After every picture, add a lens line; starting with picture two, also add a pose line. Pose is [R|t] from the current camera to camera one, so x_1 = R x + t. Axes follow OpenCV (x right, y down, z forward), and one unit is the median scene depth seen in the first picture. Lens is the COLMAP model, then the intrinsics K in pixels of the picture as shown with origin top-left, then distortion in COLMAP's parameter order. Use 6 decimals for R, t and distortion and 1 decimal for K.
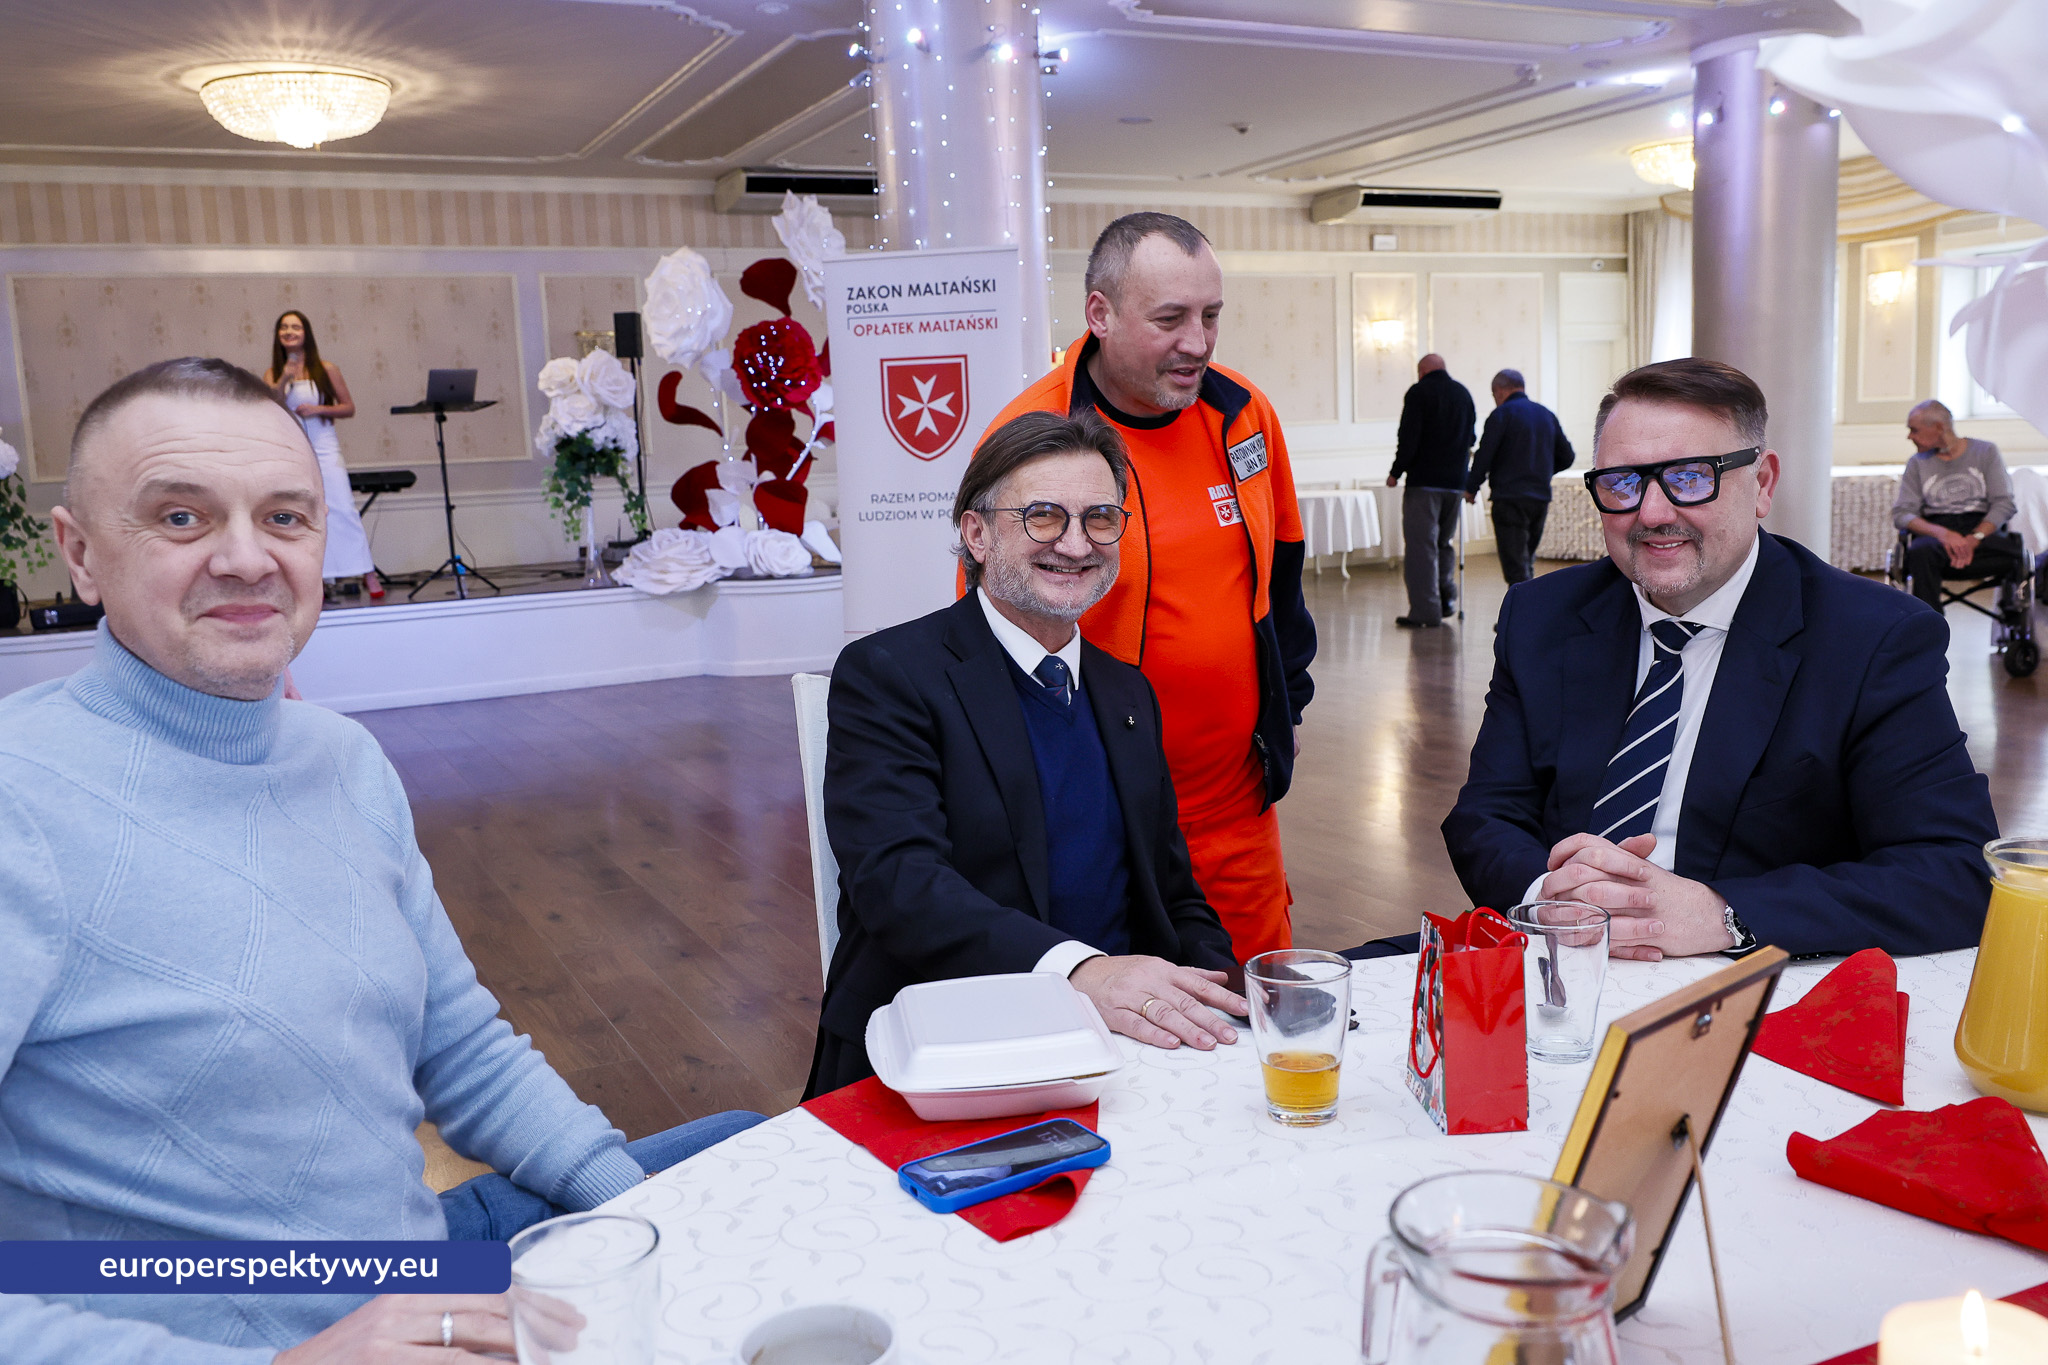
lens RADIAL K [[1720.1, 0, 1017.1], [0, 1720.1, 684.0], [0, 0, 1]] dist [-0.004166, 0.003378]
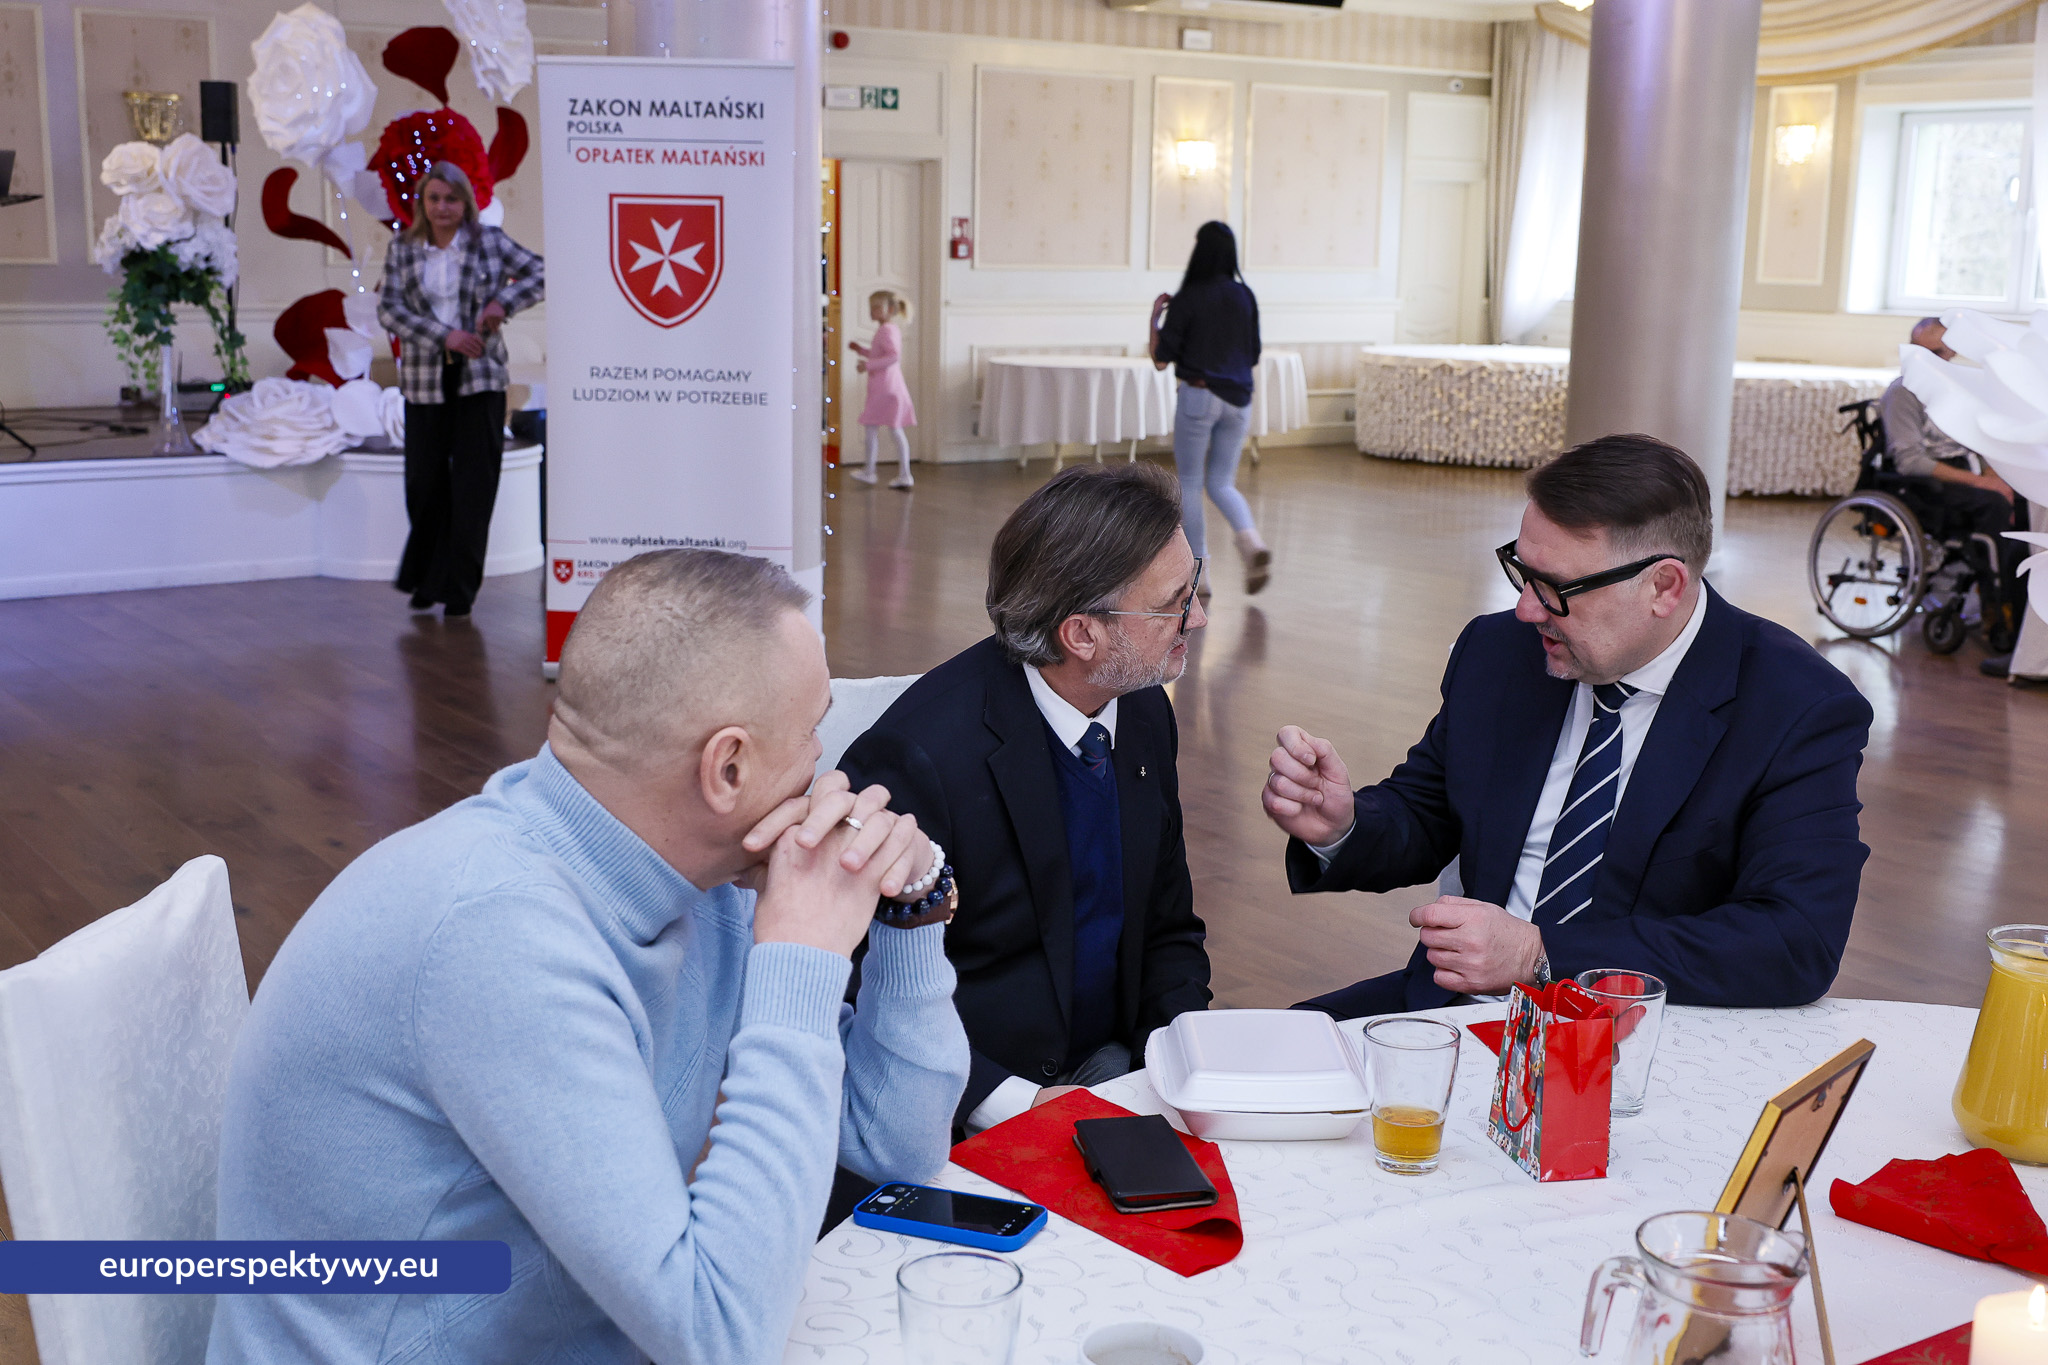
lens RADIAL K [[2328.5, 0, 1011.3], [0, 2328.5, 674.0], [0, 0, 1]] dist [-0.001022, 0.000000]
pose [[0.986397, 0.031144, 0.161403, -0.044615], [-0.038215, 0.998432, 0.040892, -0.015354], [-0.159876, -0.046504, 0.986041, -0.055954]]
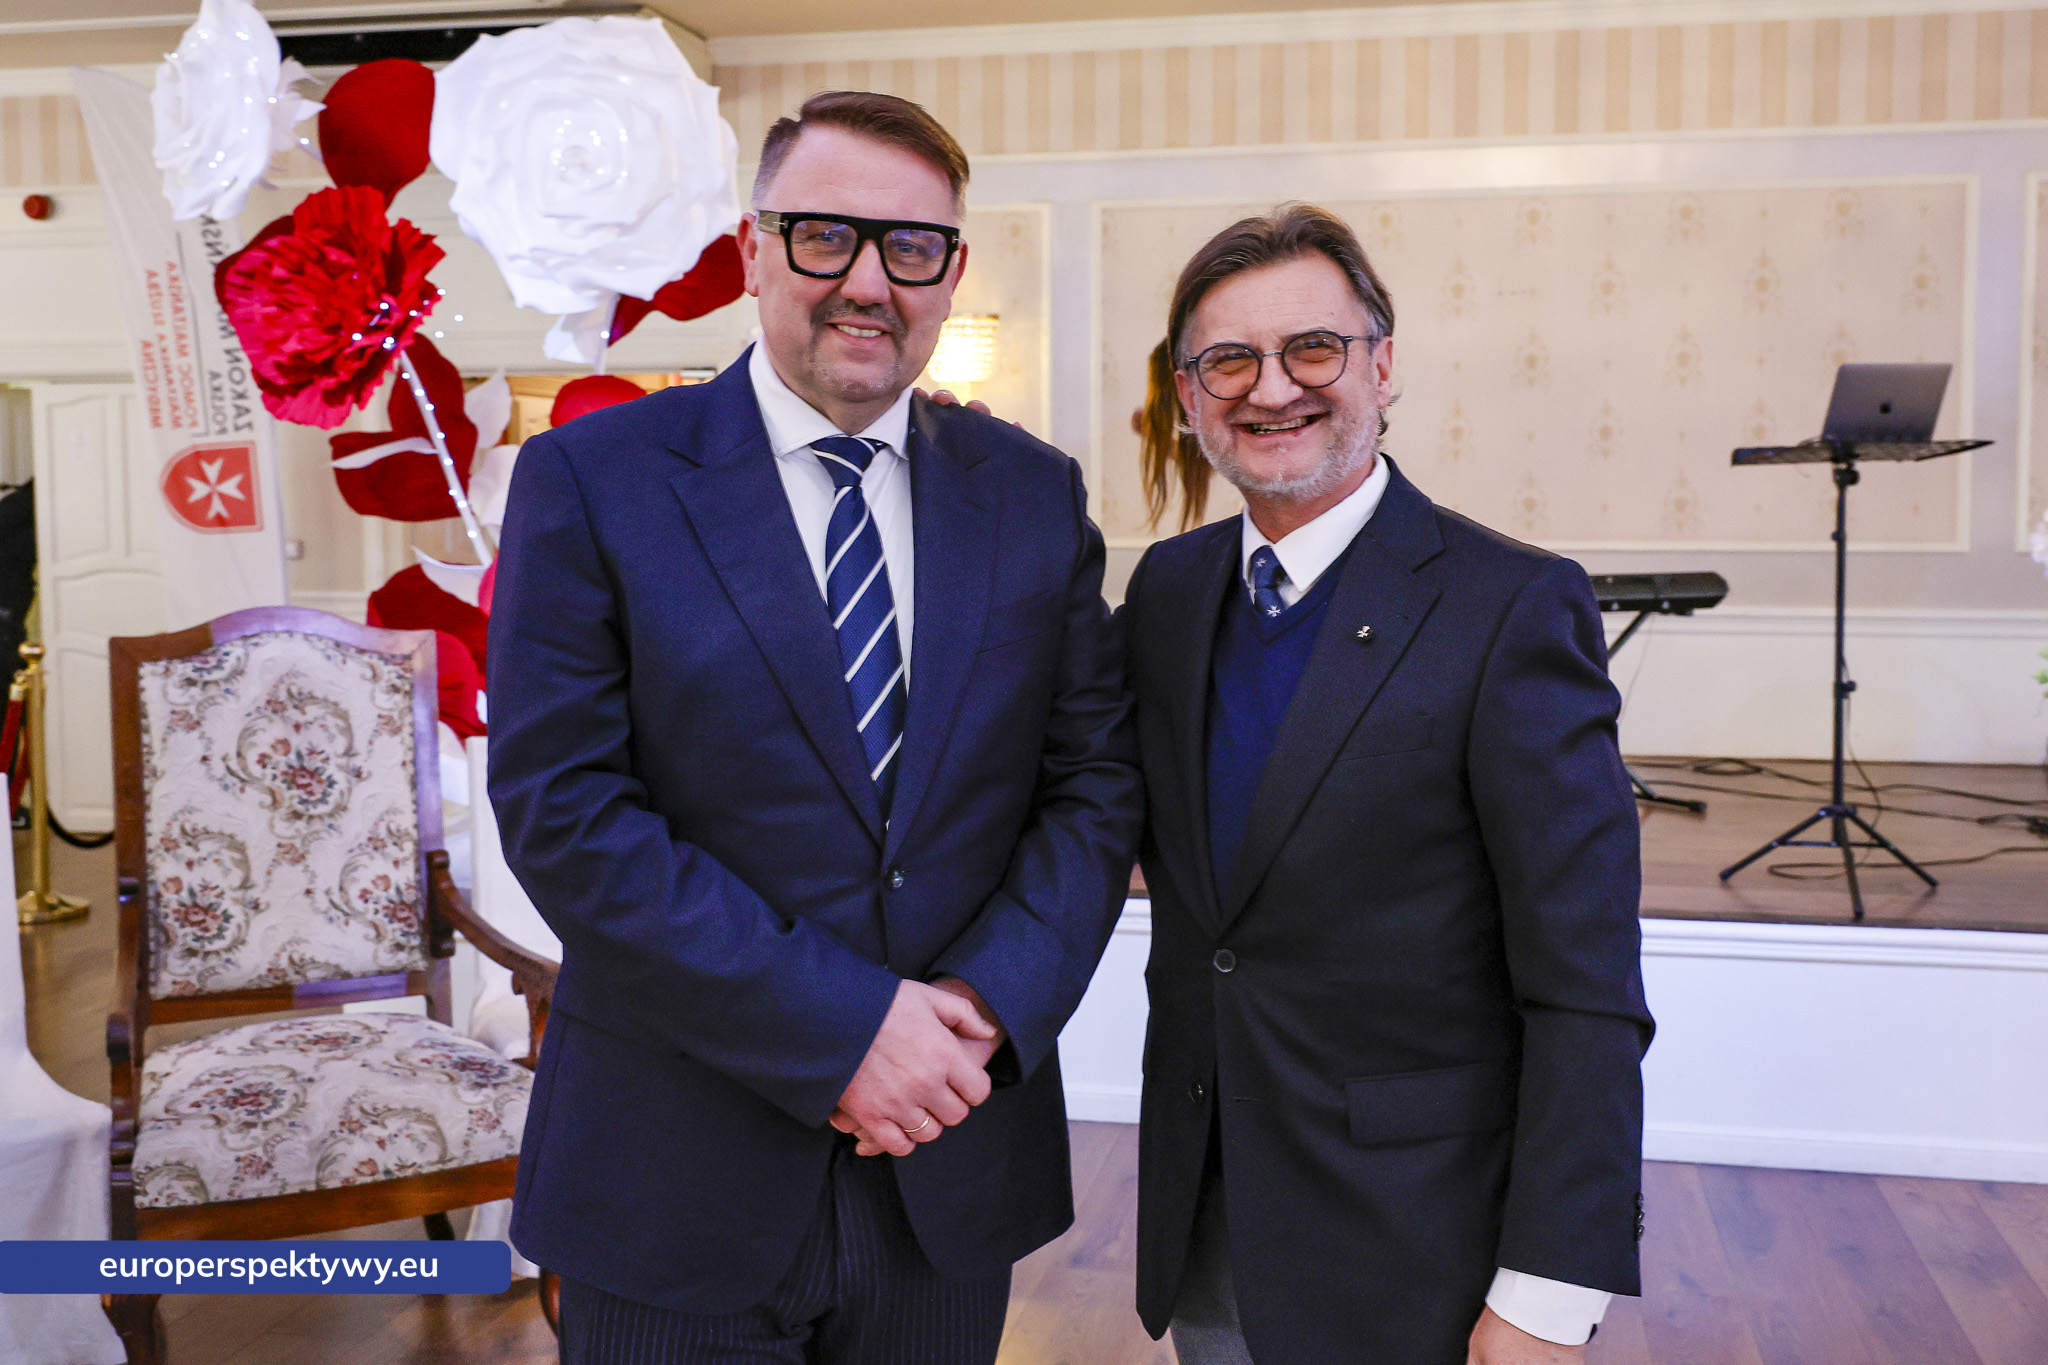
lens RADIAL K [[1834.2, 0, 1100.7], [0, 1834.2, 616.1], [0, 0, 1]] dist [-0.007472, -0.019311]
pose [[0.803957, 0.086354, -0.588384, -0.207627], [-0.118772, 0.992783, -0.016583, -0.089410], [0.582706, 0.083216, 0.808412, 0.524769]]
